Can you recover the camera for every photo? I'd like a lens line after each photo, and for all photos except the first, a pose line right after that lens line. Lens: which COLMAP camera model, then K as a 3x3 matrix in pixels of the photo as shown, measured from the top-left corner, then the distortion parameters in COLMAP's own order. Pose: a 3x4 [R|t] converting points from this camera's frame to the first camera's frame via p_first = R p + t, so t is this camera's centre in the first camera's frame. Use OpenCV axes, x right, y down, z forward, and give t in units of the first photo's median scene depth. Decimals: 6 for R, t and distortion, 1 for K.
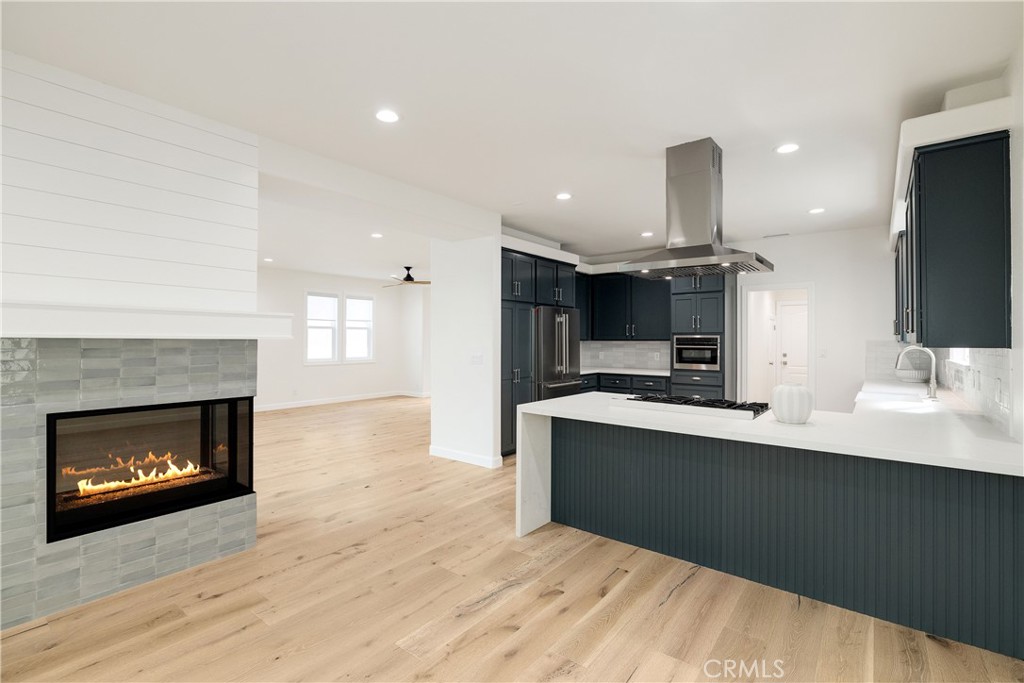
lens RADIAL K [[471.7, 0, 509.3], [0, 471.7, 337.2], [0, 0, 1]] dist [0.002469, 0.000320]
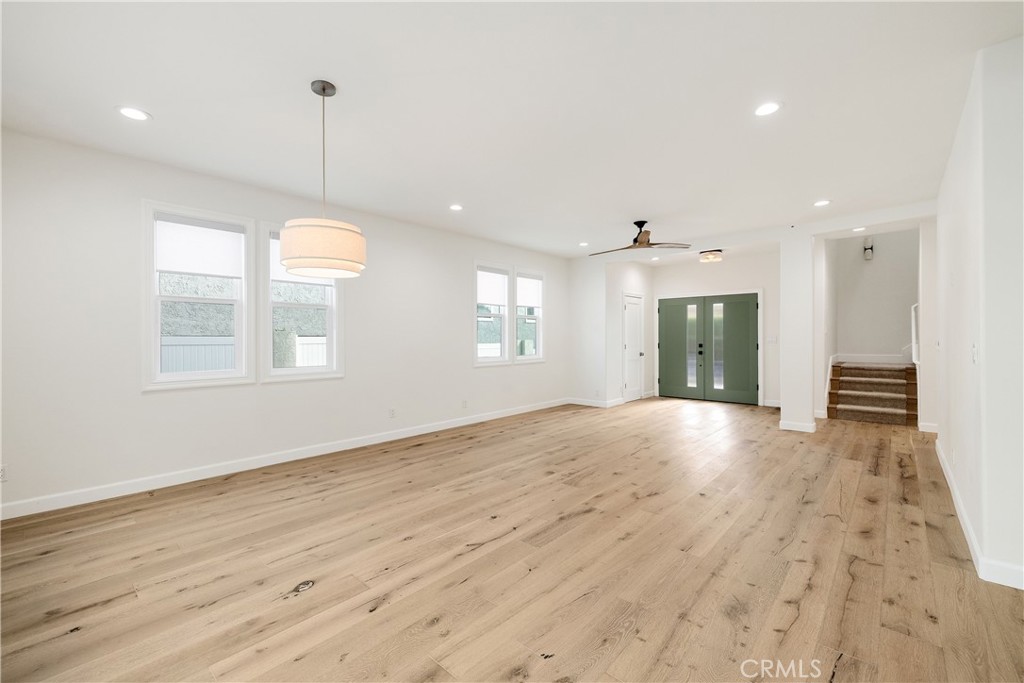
lens RADIAL K [[433.3, 0, 511.3], [0, 433.3, 342.2], [0, 0, 1]] dist [0.001203, 0.000090]
pose [[0.998080, -0.001892, -0.061916, -0.657944], [0.002591, 0.999934, 0.011209, 0.030549], [0.061891, -0.011348, 0.998018, 0.666968]]
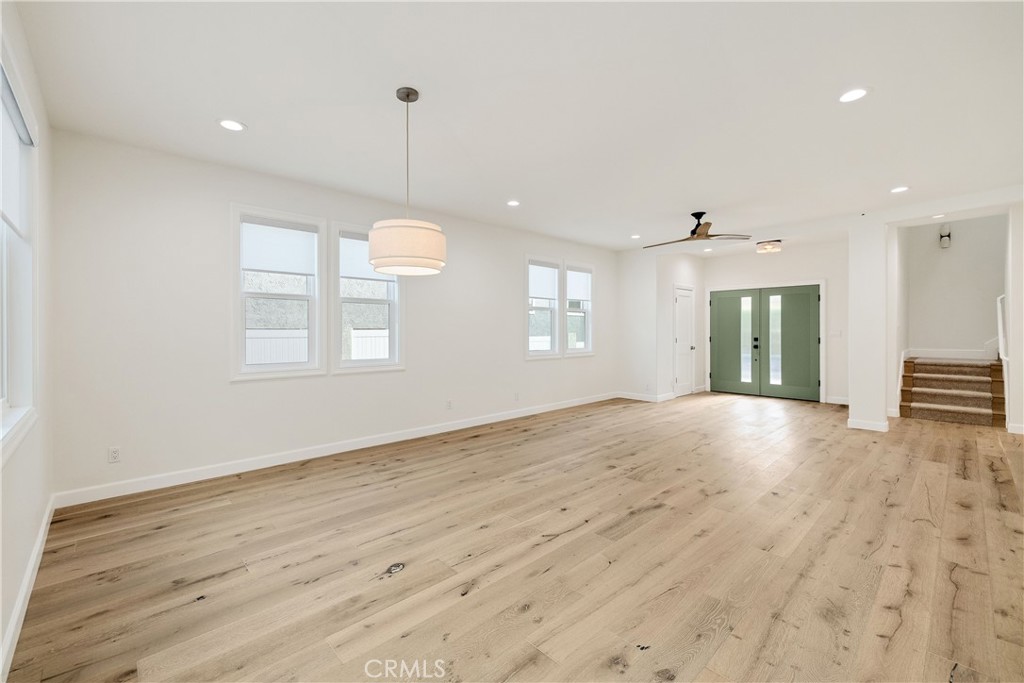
lens RADIAL K [[433.3, 0, 510.4], [0, 433.3, 335.2], [0, 0, 1]] dist [0.001203, 0.000090]
pose [[0.989679, -0.000307, -0.143303, -0.707461], [0.002020, 0.999928, 0.011807, 0.027736], [0.143289, -0.011975, 0.989608, 0.651374]]
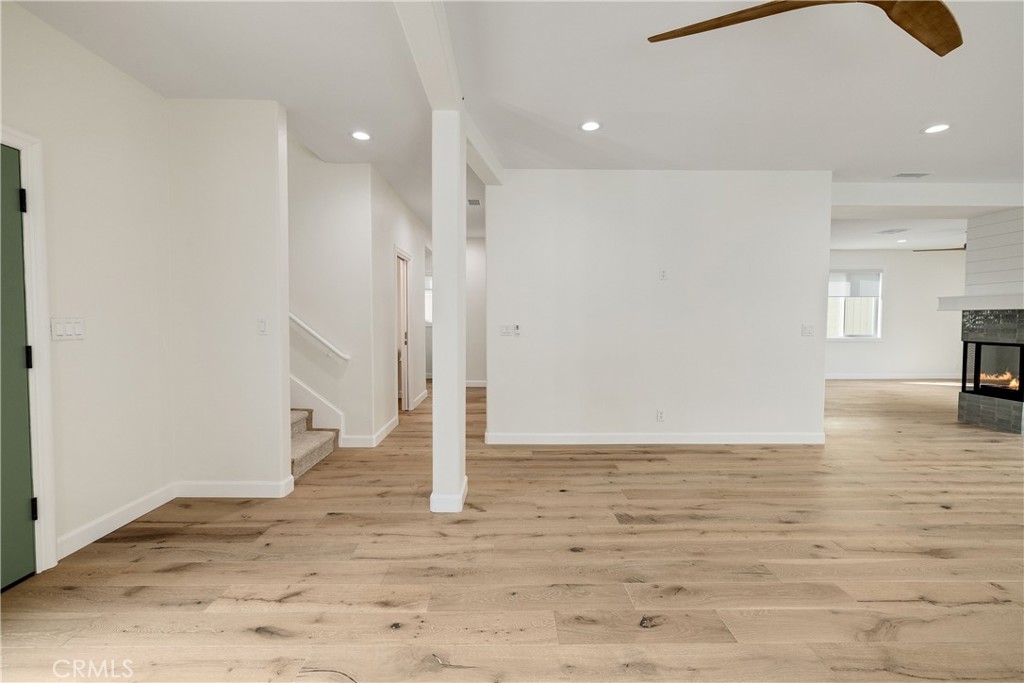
lens RADIAL K [[433.3, 0, 523.2], [0, 433.3, 332.0], [0, 0, 1]] dist [0.001203, 0.000090]
pose [[-0.638140, -0.025736, 0.769490, -0.476094], [-0.005222, 0.999563, 0.029100, 0.034312], [-0.769902, 0.014552, -0.637996, 2.187381]]
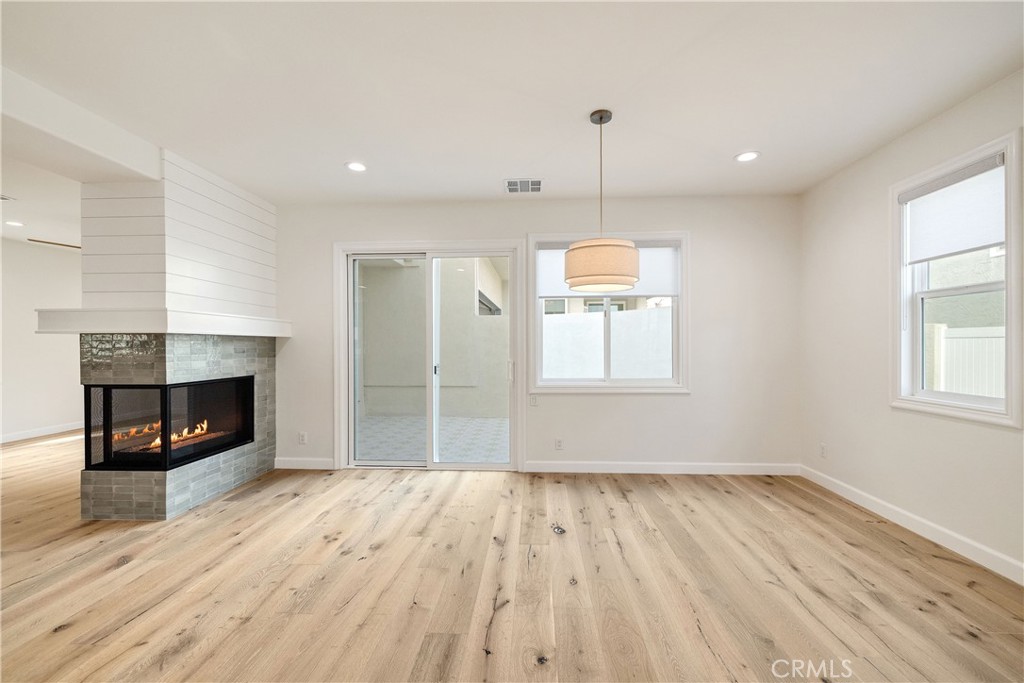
lens RADIAL K [[433.3, 0, 508.8], [0, 433.3, 351.1], [0, 0, 1]] dist [0.001203, 0.000090]
pose [[-0.822445, 0.011000, -0.568739, -0.500440], [0.005368, 0.999919, 0.011577, 0.028140], [0.568820, 0.006468, -0.822437, 1.546615]]
